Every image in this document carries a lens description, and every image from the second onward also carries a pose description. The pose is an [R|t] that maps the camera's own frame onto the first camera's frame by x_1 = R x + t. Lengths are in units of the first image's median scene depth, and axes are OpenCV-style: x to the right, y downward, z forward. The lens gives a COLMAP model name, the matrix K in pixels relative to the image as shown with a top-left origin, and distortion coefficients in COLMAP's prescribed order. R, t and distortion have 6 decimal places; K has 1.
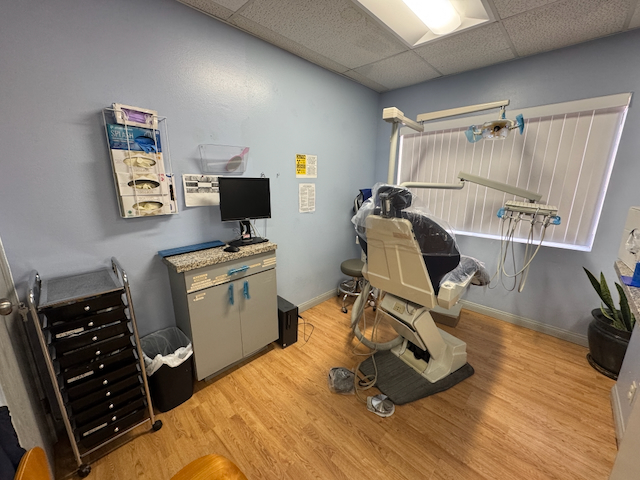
lens RADIAL K [[255.0, 0, 319.8], [0, 255.0, 240.5], [0, 0, 1]] dist [-0.000476, 0.000570]
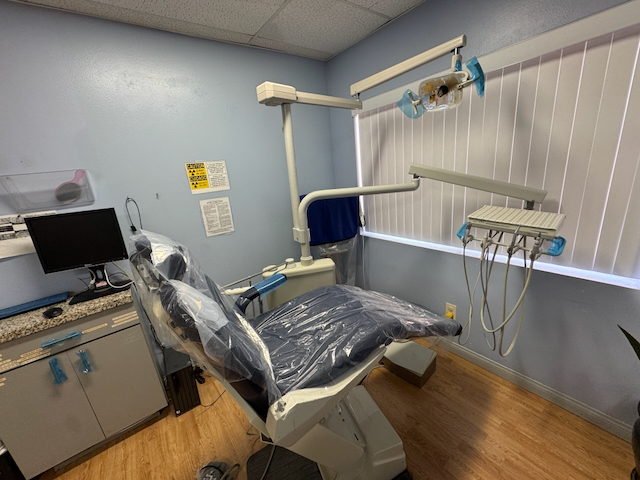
lens RADIAL K [[255.0, 0, 320.3], [0, 255.0, 240.3], [0, 0, 1]] dist [-0.000476, 0.000570]
pose [[0.983372, -0.054650, -0.173182, 0.446557], [0.063772, 0.996831, 0.047546, -0.127091], [0.170035, -0.057800, 0.983742, 0.318581]]
